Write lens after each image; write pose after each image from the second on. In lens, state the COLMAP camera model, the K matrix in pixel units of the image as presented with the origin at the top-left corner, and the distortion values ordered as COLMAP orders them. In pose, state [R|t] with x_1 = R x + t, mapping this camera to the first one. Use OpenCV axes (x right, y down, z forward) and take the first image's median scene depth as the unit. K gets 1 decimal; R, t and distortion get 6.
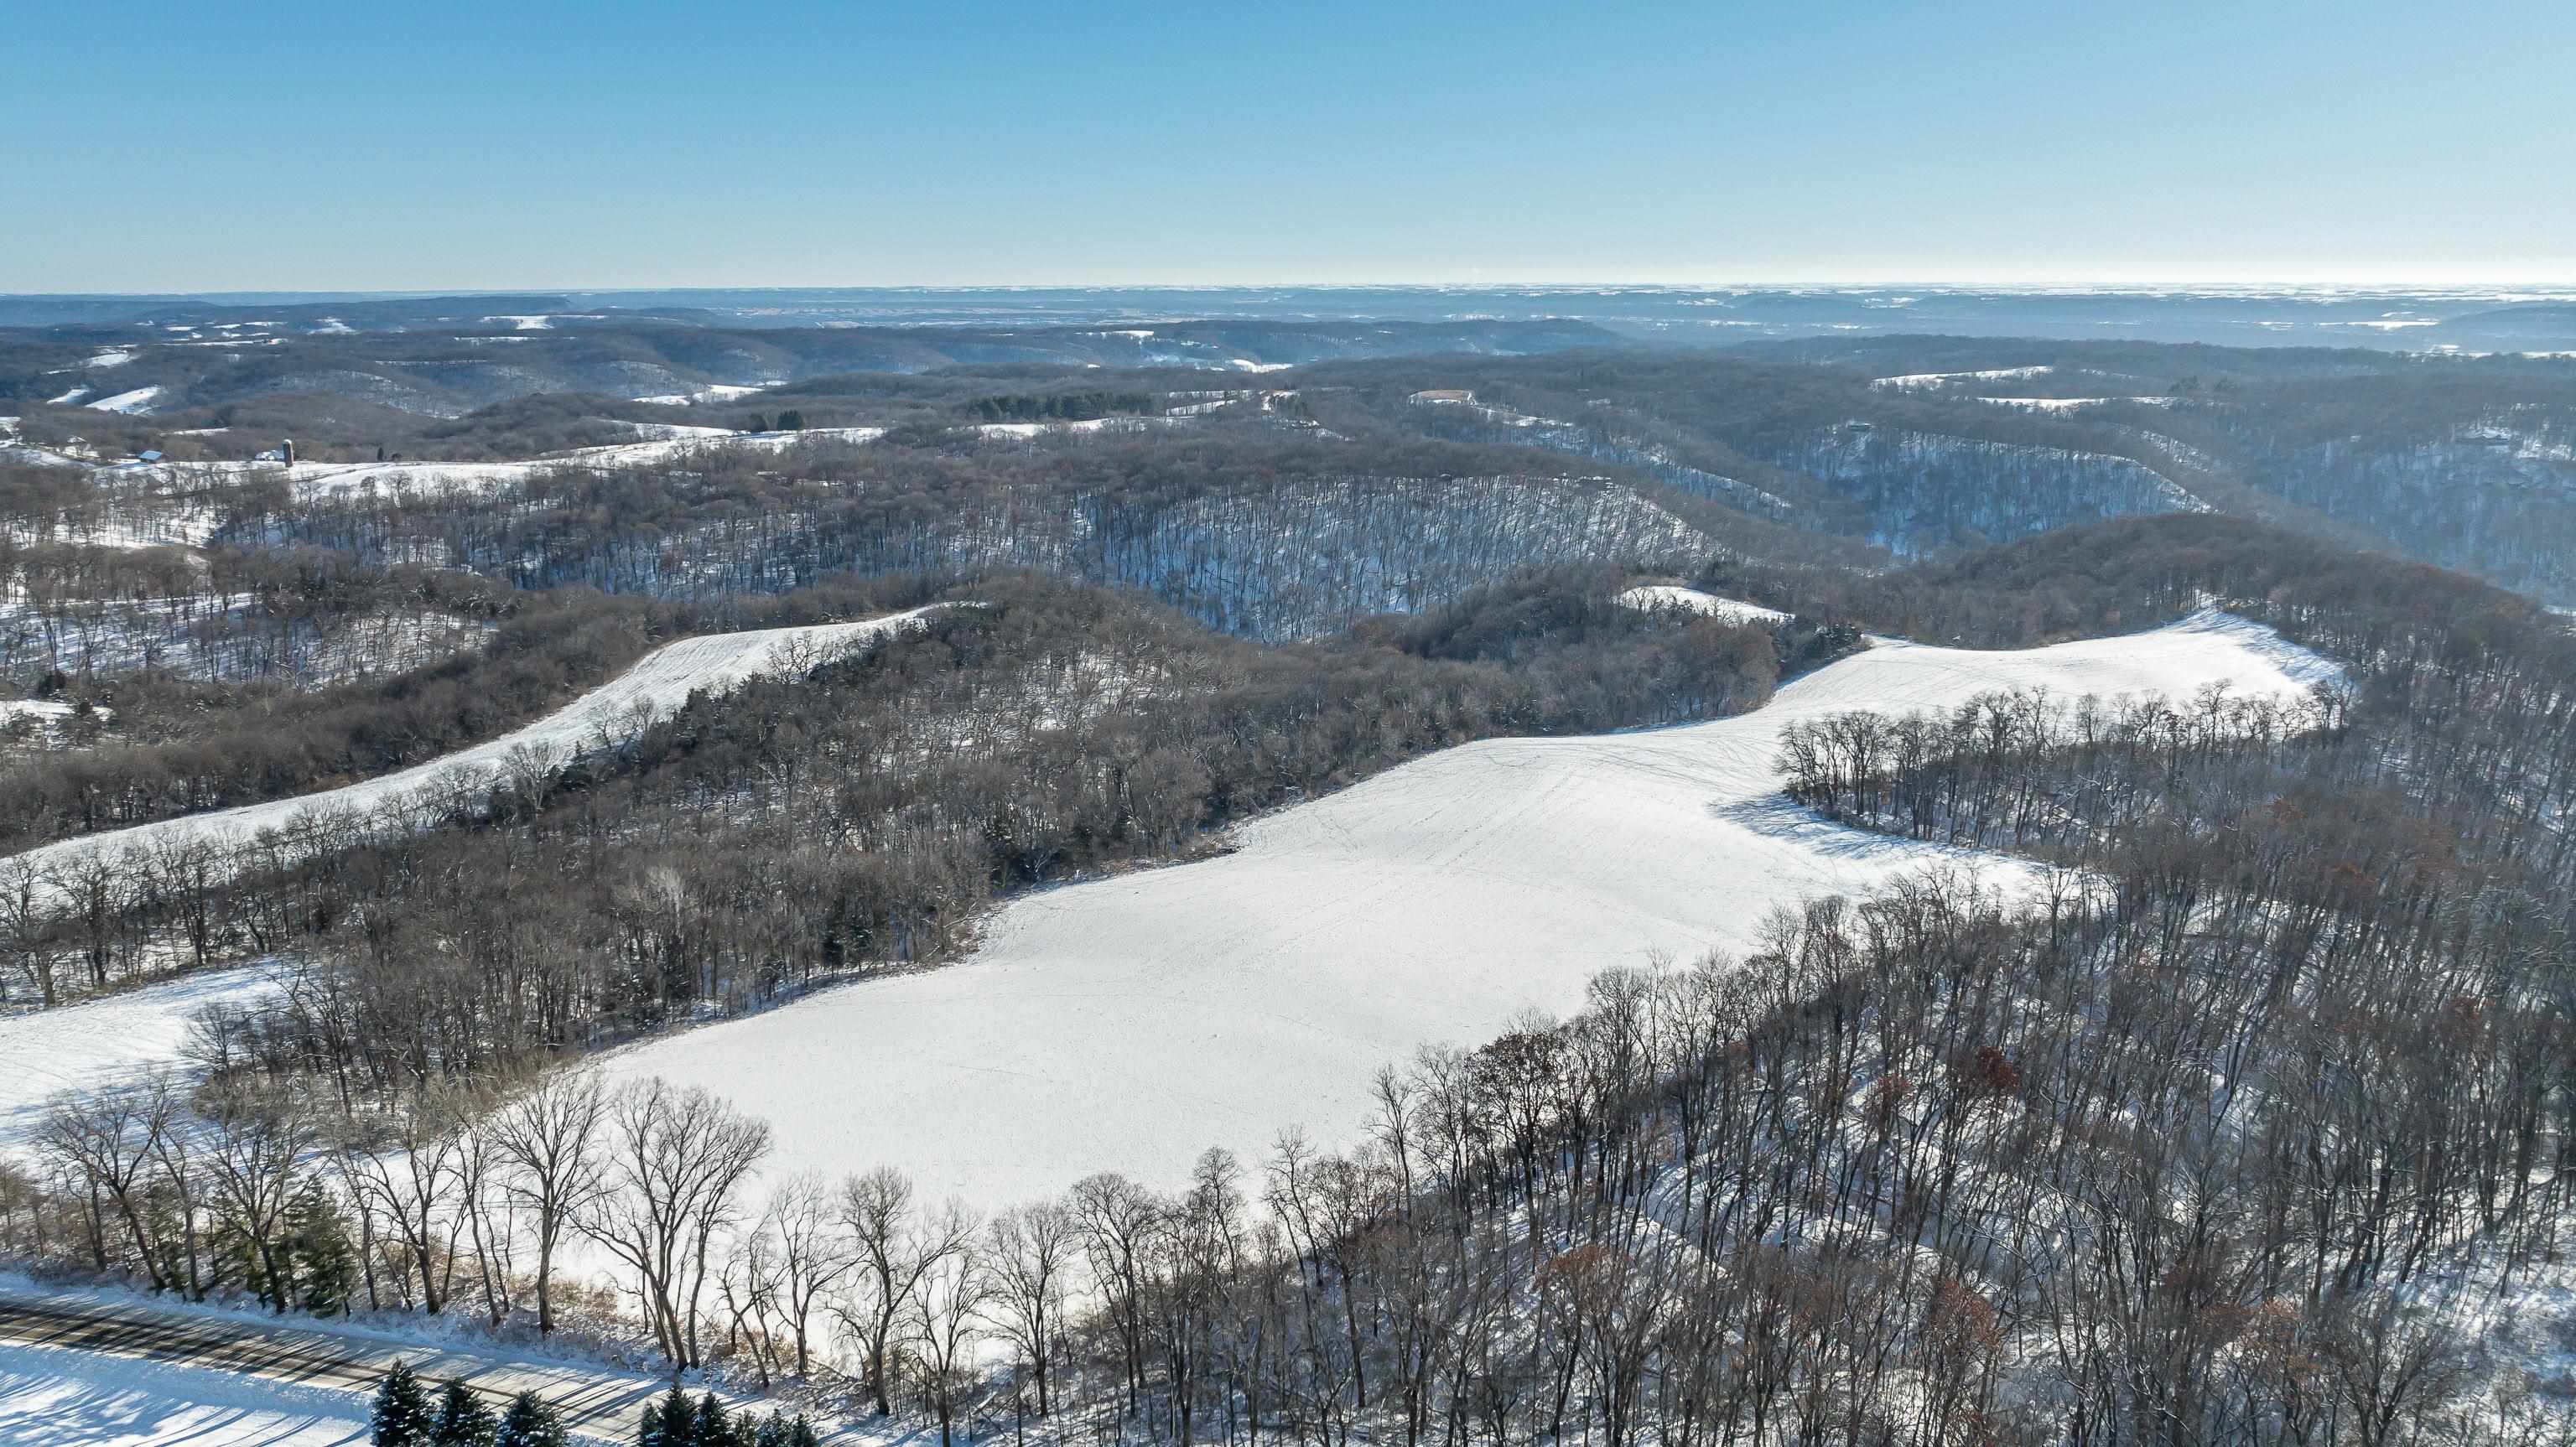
lens RADIAL K [[2023.6, 0, 1288.0], [0, 2023.6, 723.5], [0, 0, 1]] dist [-0.012930, -0.008991]
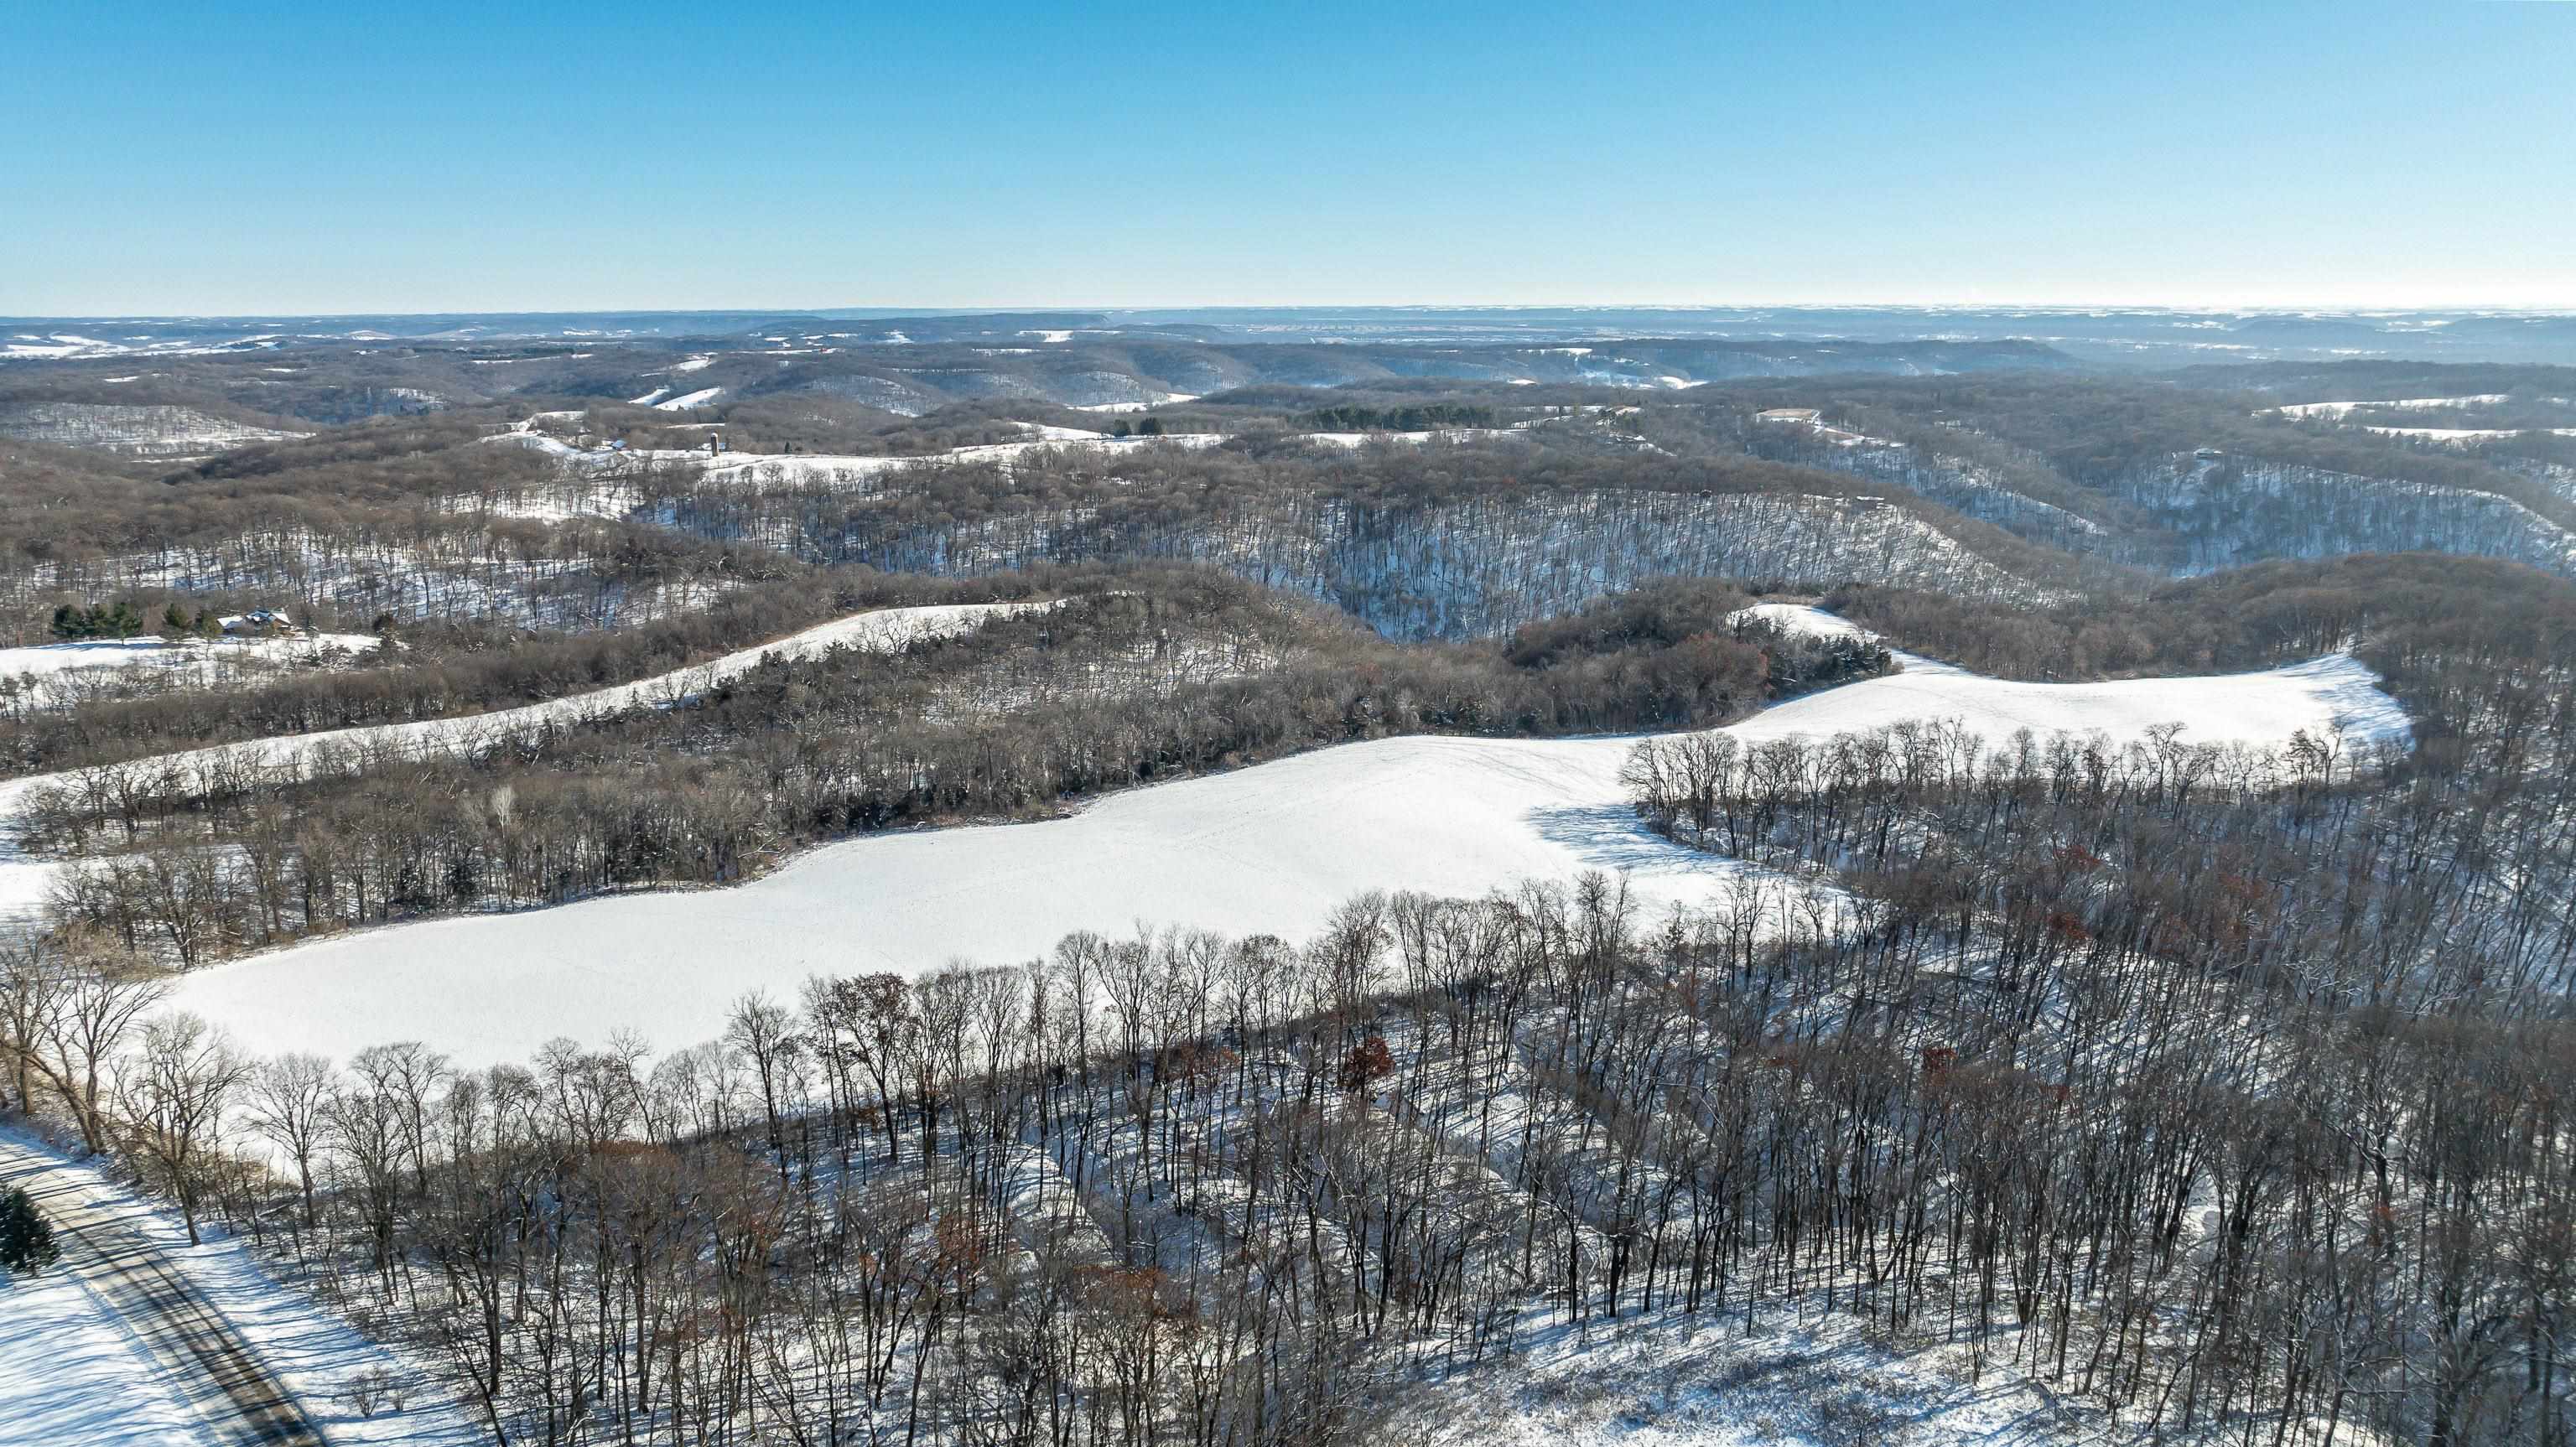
lens RADIAL K [[1883.9, 0, 1224.2], [0, 1883.9, 723.7], [0, 0, 1]] dist [-0.014933, -0.000534]
pose [[0.959898, 0.061913, -0.273426, 0.127926], [-0.060343, 0.998077, 0.014155, -0.003105], [0.273777, 0.002912, 0.961789, 0.007572]]
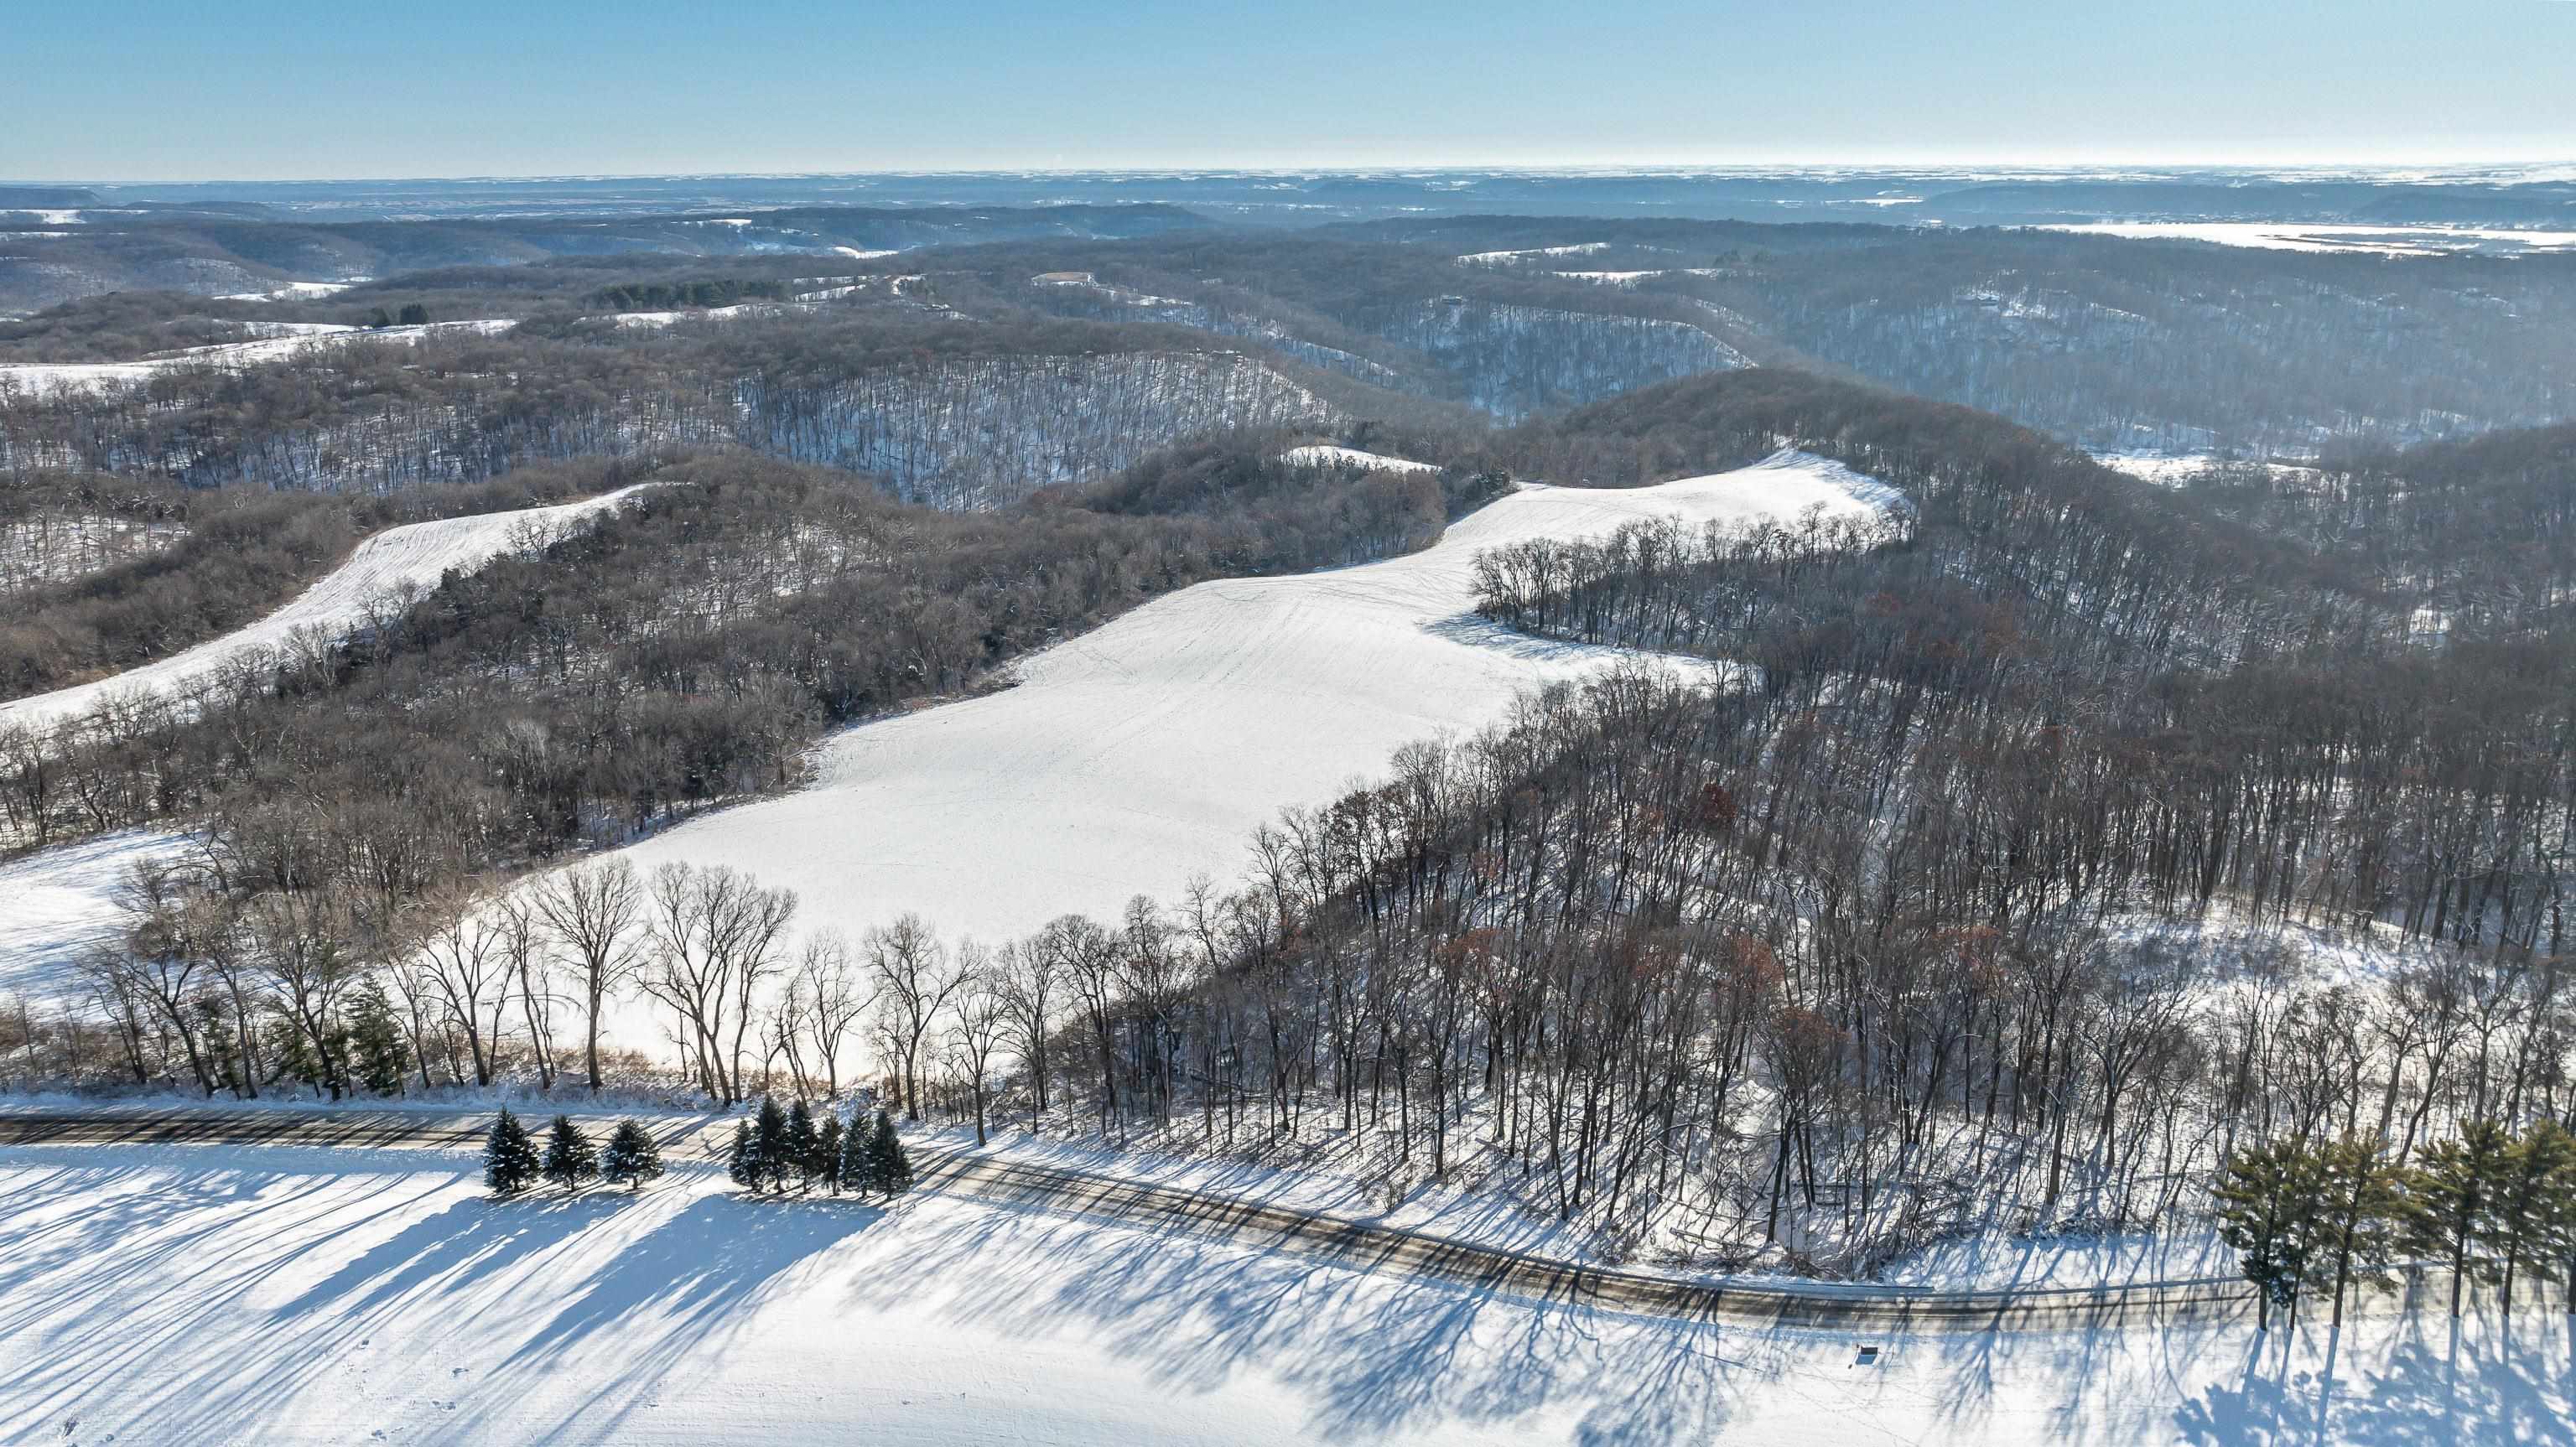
lens RADIAL K [[1935.9, 0, 1288.0], [0, 1935.9, 723.5], [0, 0, 1]] dist [-0.016017, -0.001340]
pose [[0.978860, -0.060280, 0.195448, -0.033929], [0.047505, 0.996457, 0.069408, 0.006629], [-0.198940, -0.058656, 0.978255, -0.027502]]
